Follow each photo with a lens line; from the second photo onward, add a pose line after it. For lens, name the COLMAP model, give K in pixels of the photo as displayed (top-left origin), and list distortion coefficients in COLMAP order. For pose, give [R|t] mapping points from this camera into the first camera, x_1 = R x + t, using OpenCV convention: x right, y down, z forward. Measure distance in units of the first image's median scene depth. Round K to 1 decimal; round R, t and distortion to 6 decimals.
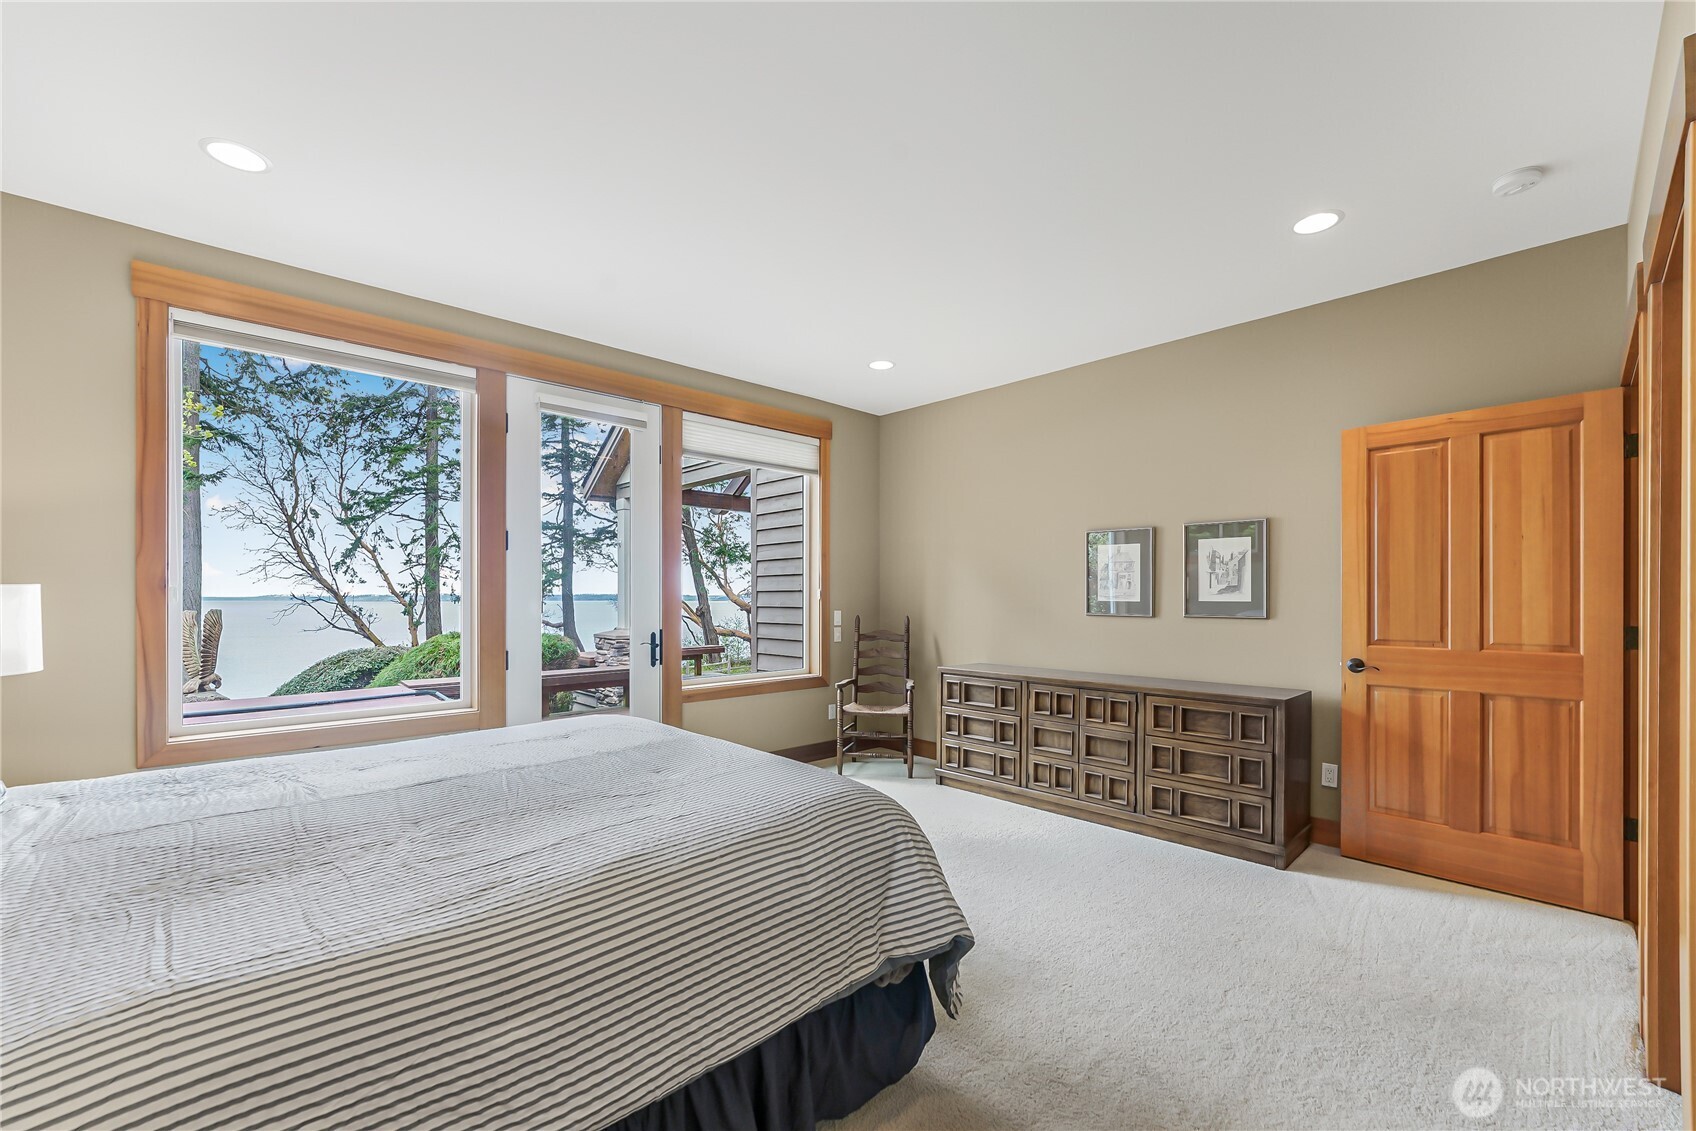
lens RADIAL K [[709.8, 0, 850.1], [0, 709.8, 601.5], [0, 0, 1]] dist [-0.000204, 0.000060]
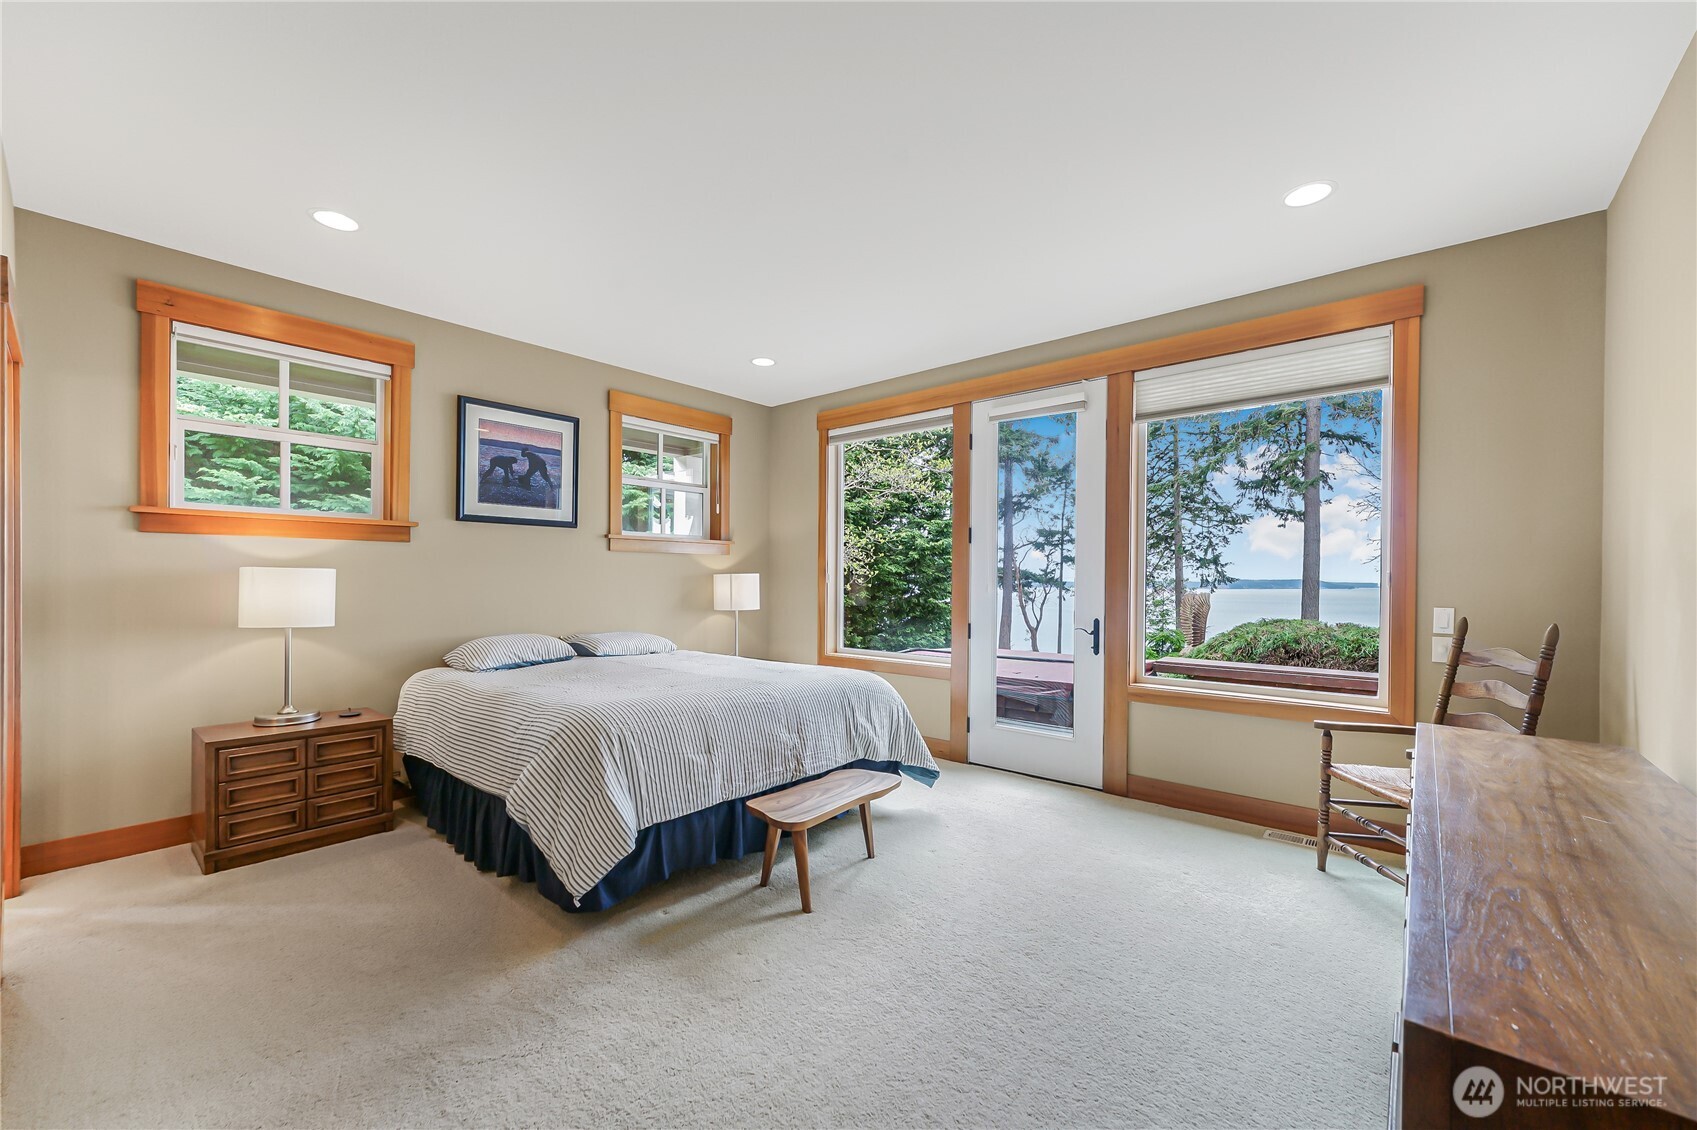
lens RADIAL K [[686.8, 0, 839.9], [0, 686.8, 588.9], [0, 0, 1]] dist [-0.000273, 0.000404]
pose [[0.065648, 0.014425, -0.997739, 0.597254], [-0.015558, 0.999789, 0.013431, -0.003491], [0.997722, 0.014641, 0.065858, 0.578723]]
